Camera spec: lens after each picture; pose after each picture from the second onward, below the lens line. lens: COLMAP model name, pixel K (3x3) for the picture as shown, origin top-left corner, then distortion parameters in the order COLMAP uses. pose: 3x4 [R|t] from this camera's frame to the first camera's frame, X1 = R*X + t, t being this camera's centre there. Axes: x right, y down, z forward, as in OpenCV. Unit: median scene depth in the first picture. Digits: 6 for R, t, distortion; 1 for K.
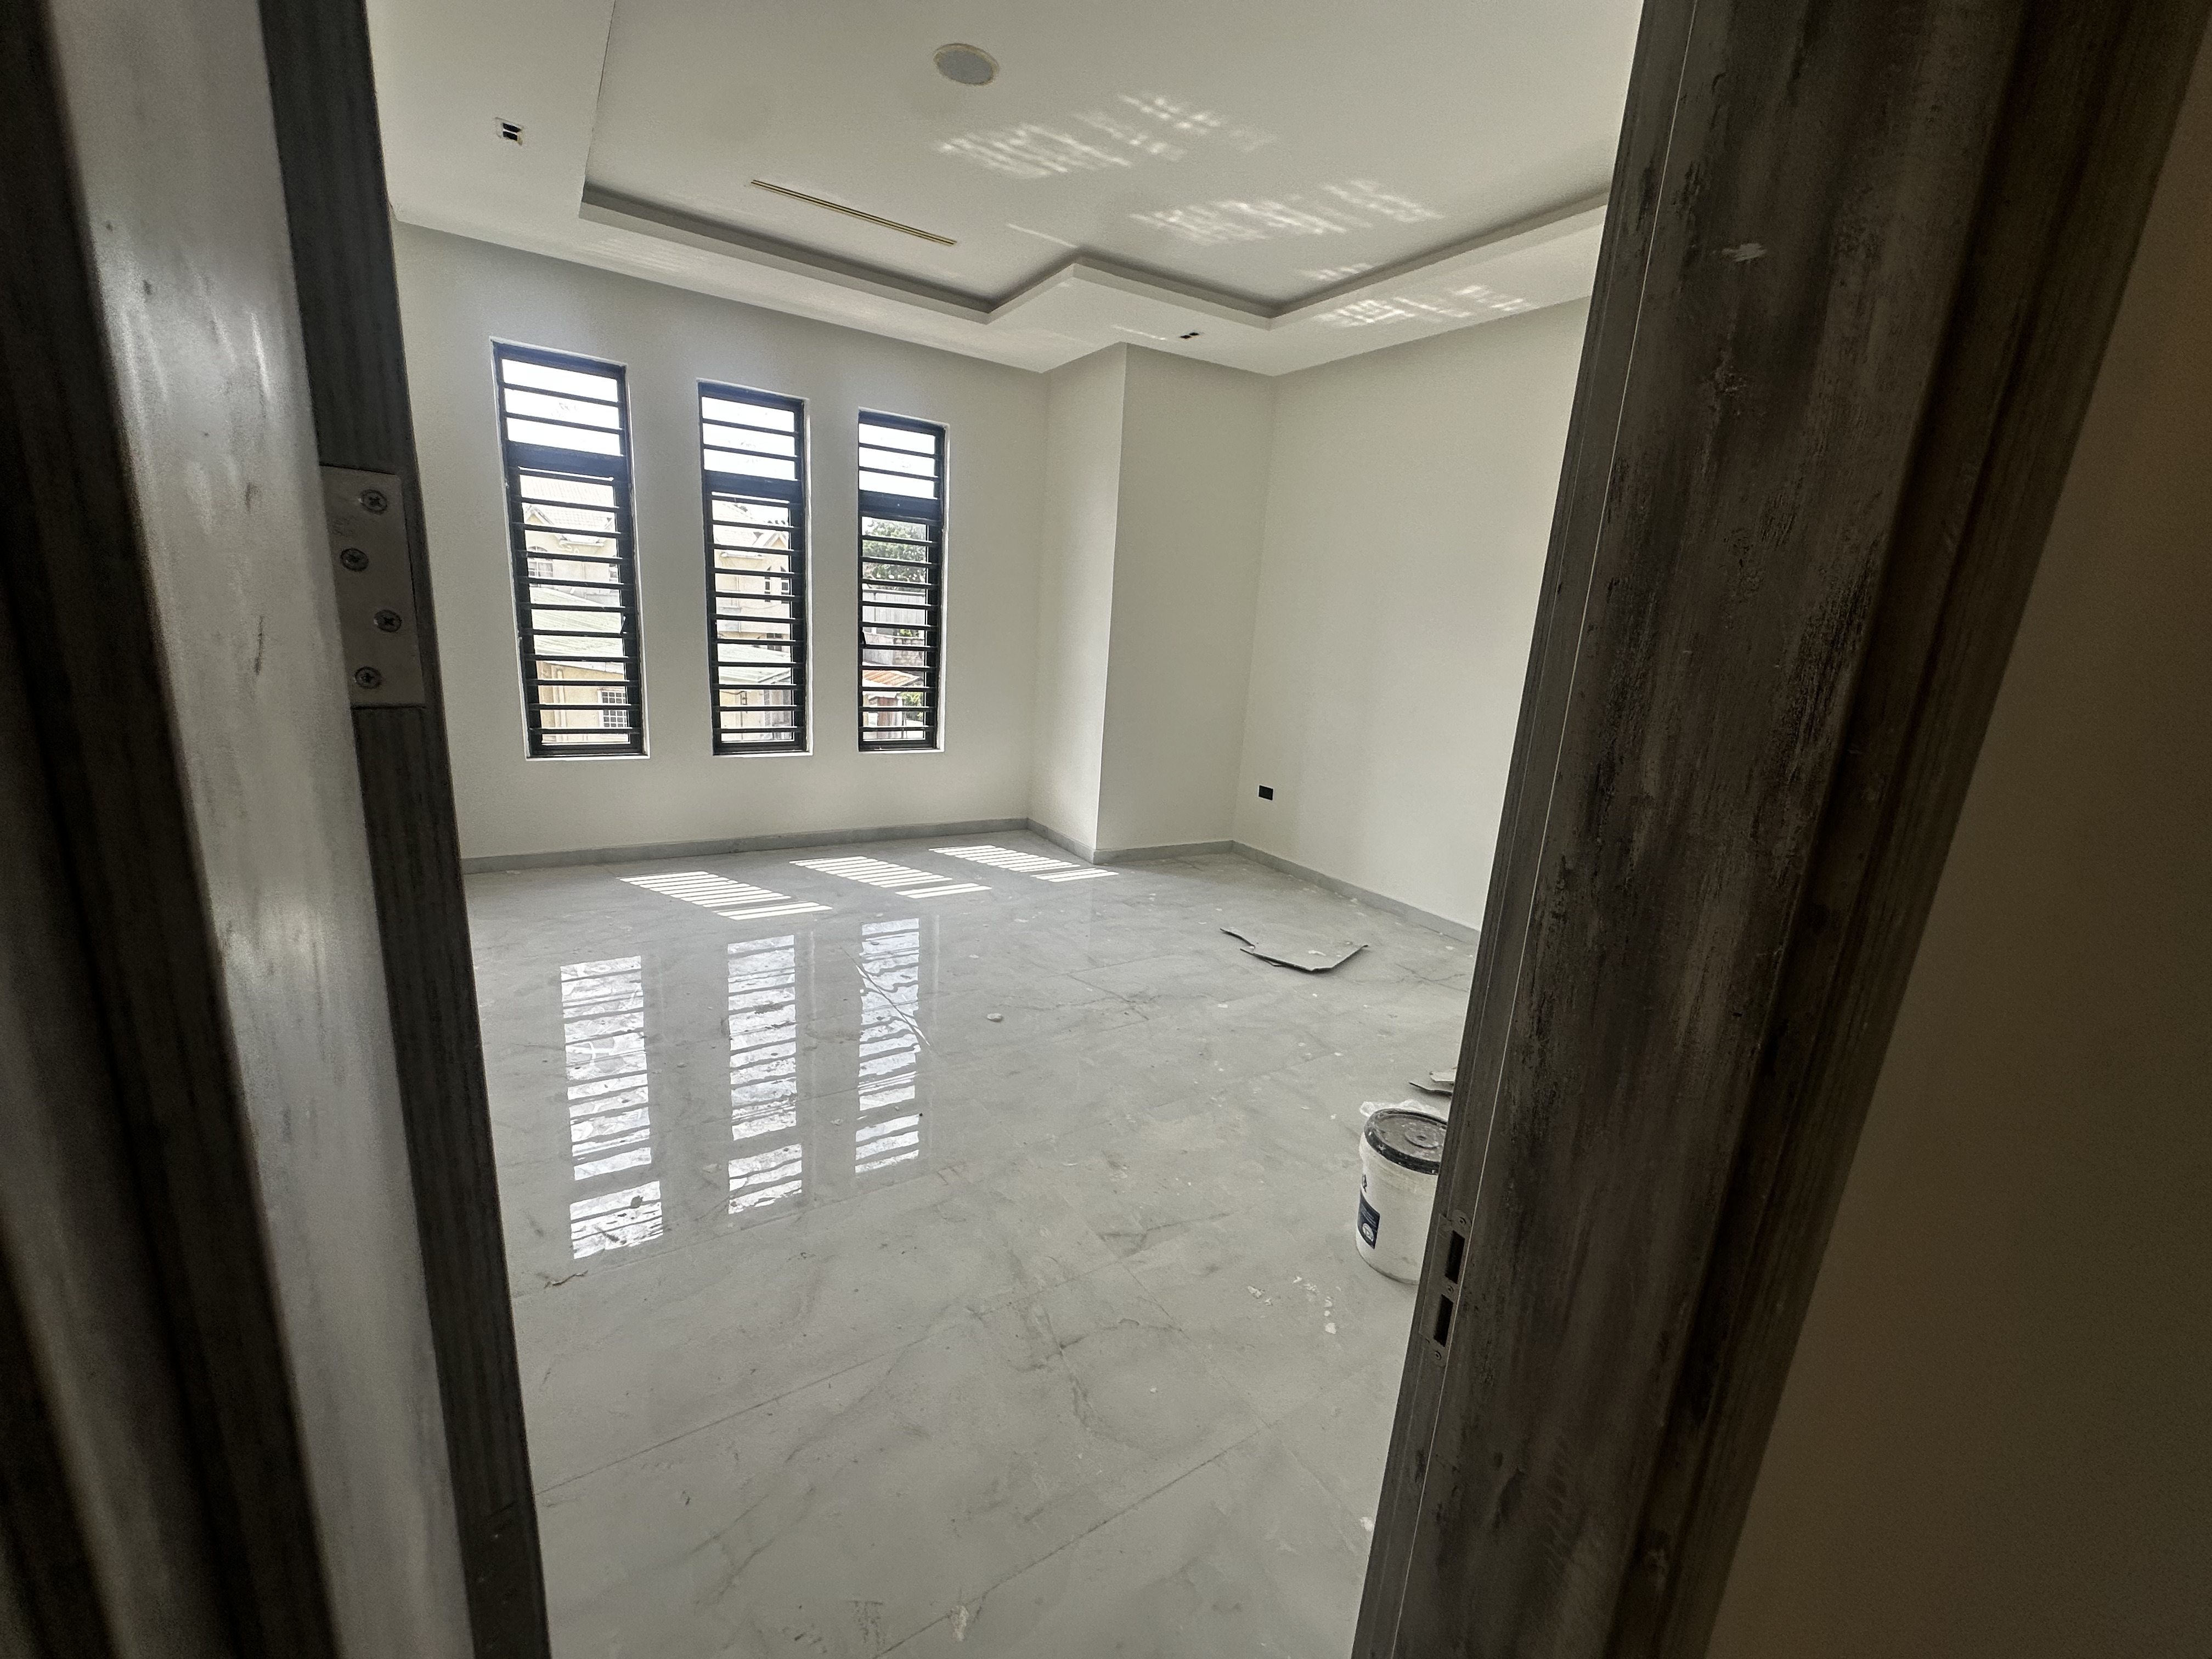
lens RADIAL K [[880.8, 0, 1104.7], [0, 880.8, 825.7], [0, 0, 1]] dist [-0.003651, 0.000280]
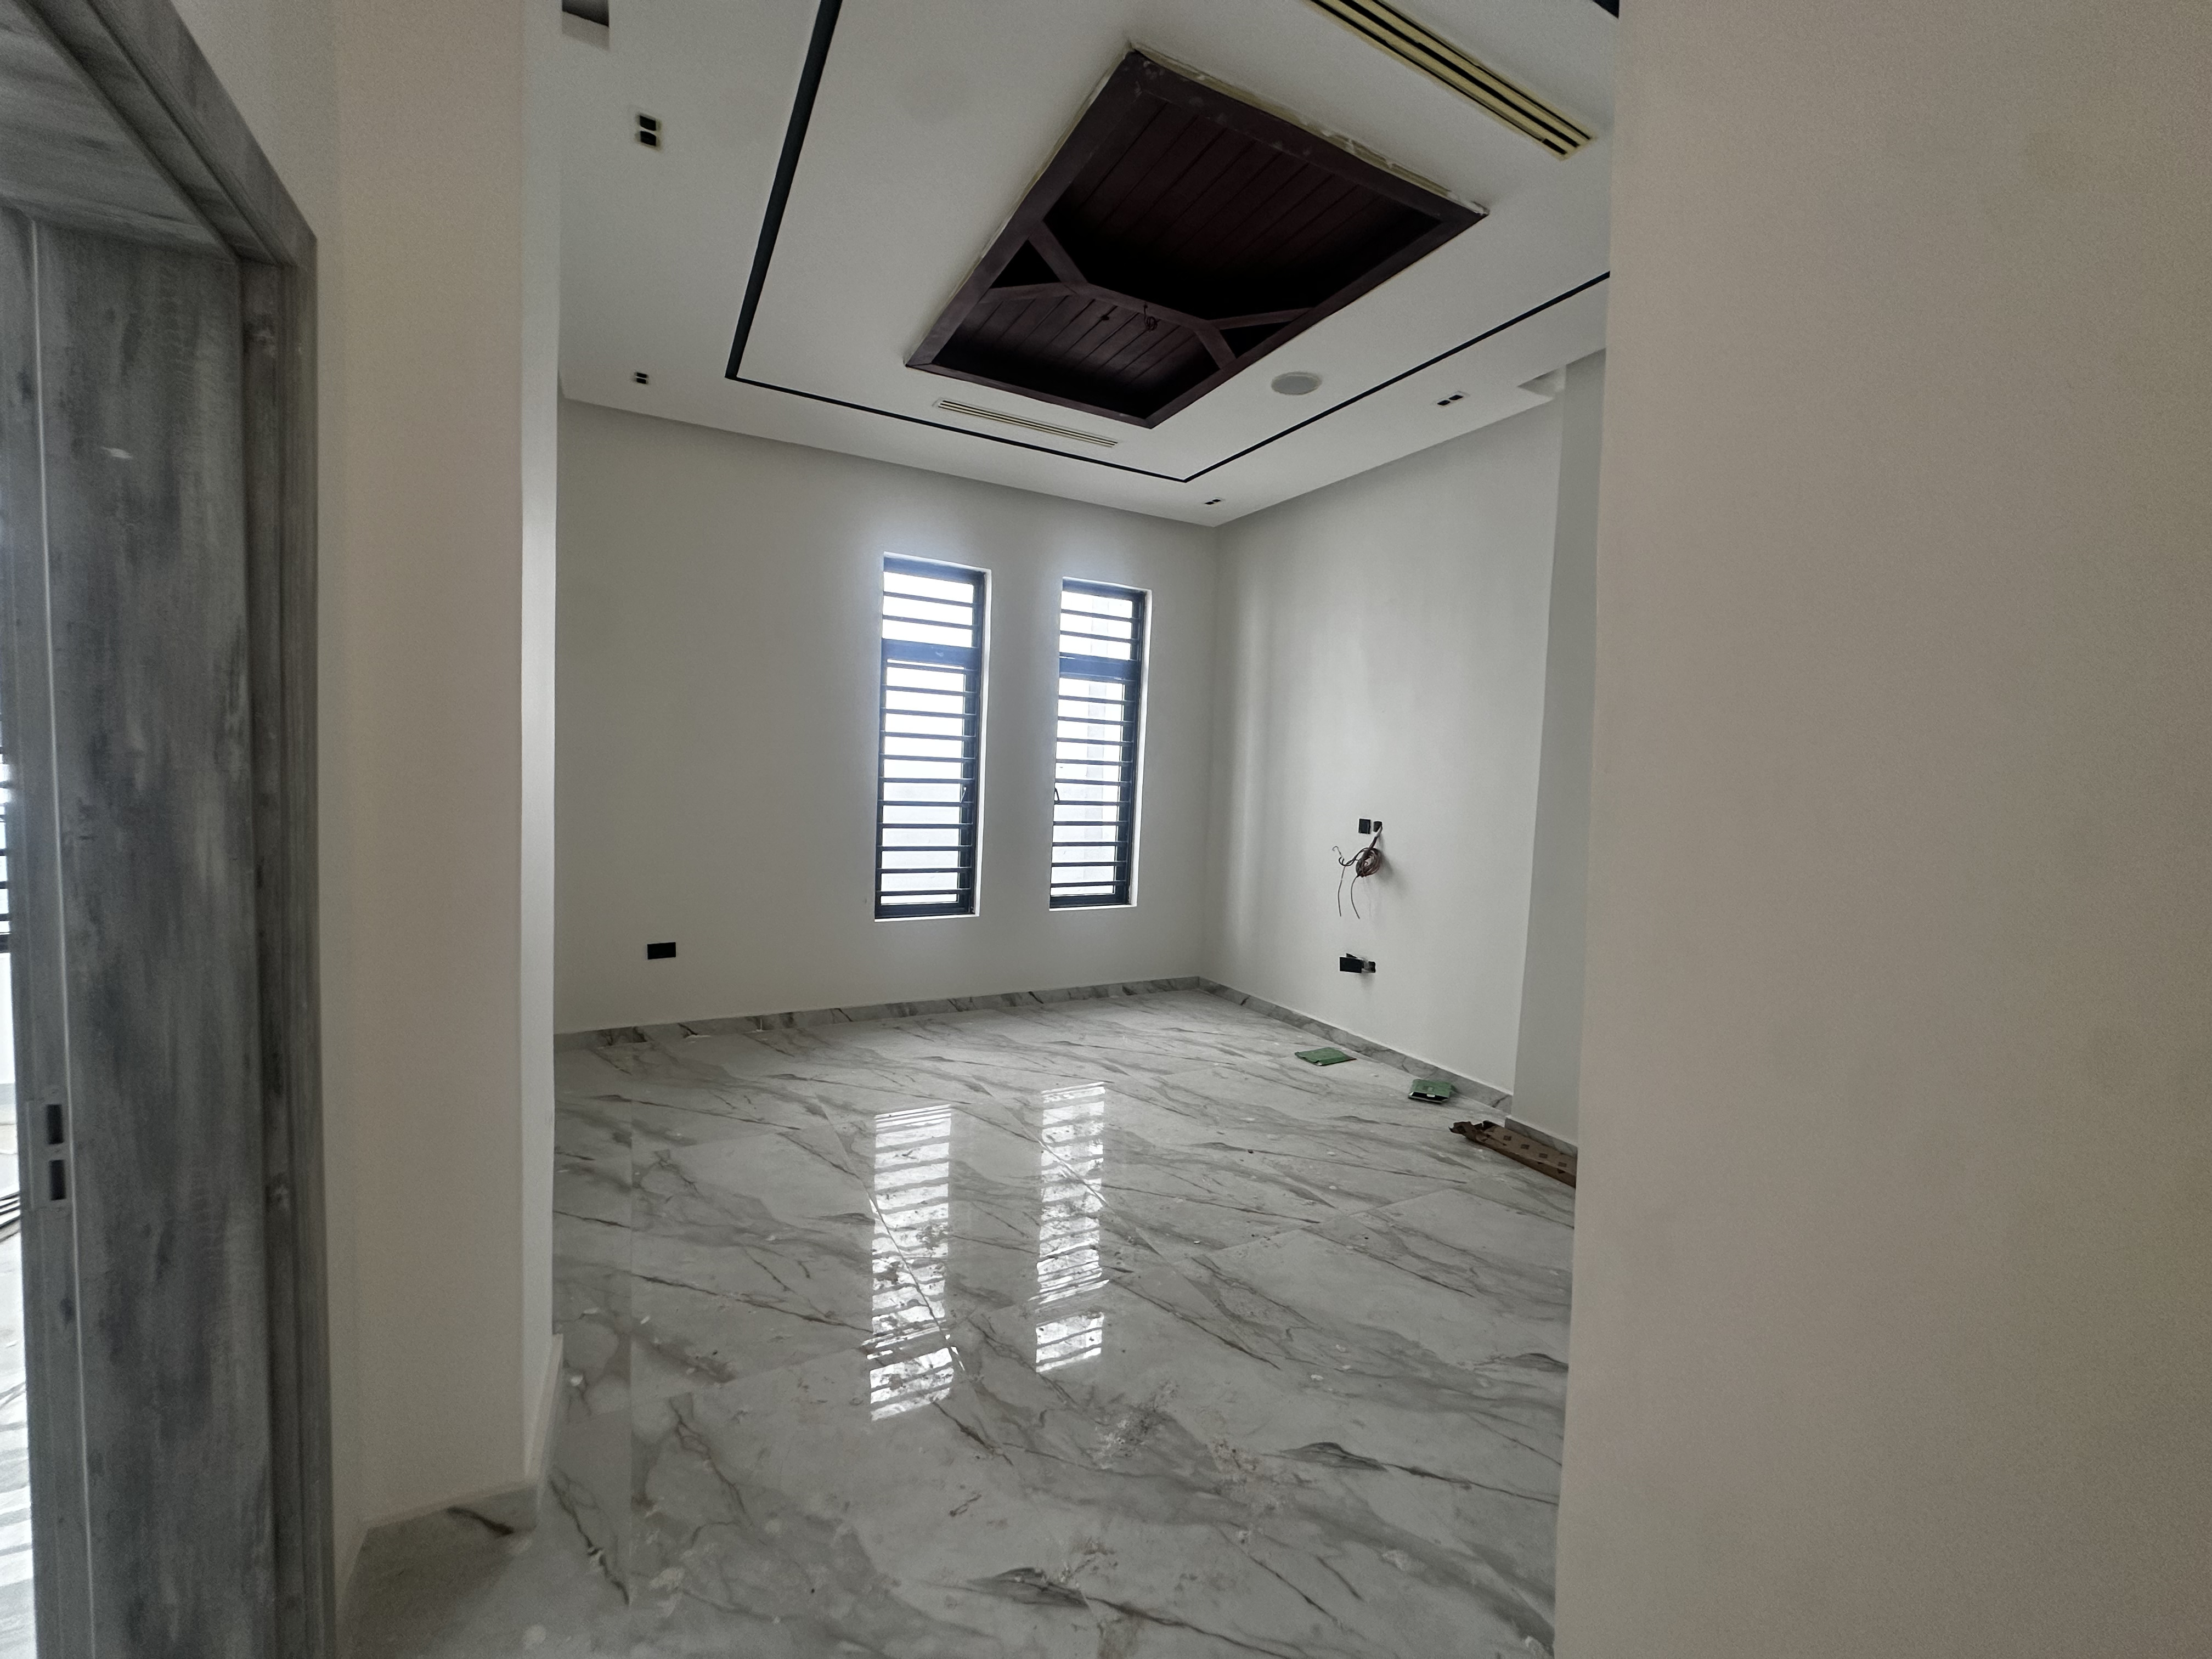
lens RADIAL K [[880.8, 0, 1108.3], [0, 880.8, 828.6], [0, 0, 1]] dist [-0.003651, 0.000280]
pose [[0.079197, -0.126379, 0.988816, -0.925656], [0.197915, 0.974178, 0.108656, 0.298924], [-0.977015, 0.187096, 0.102164, -0.971320]]
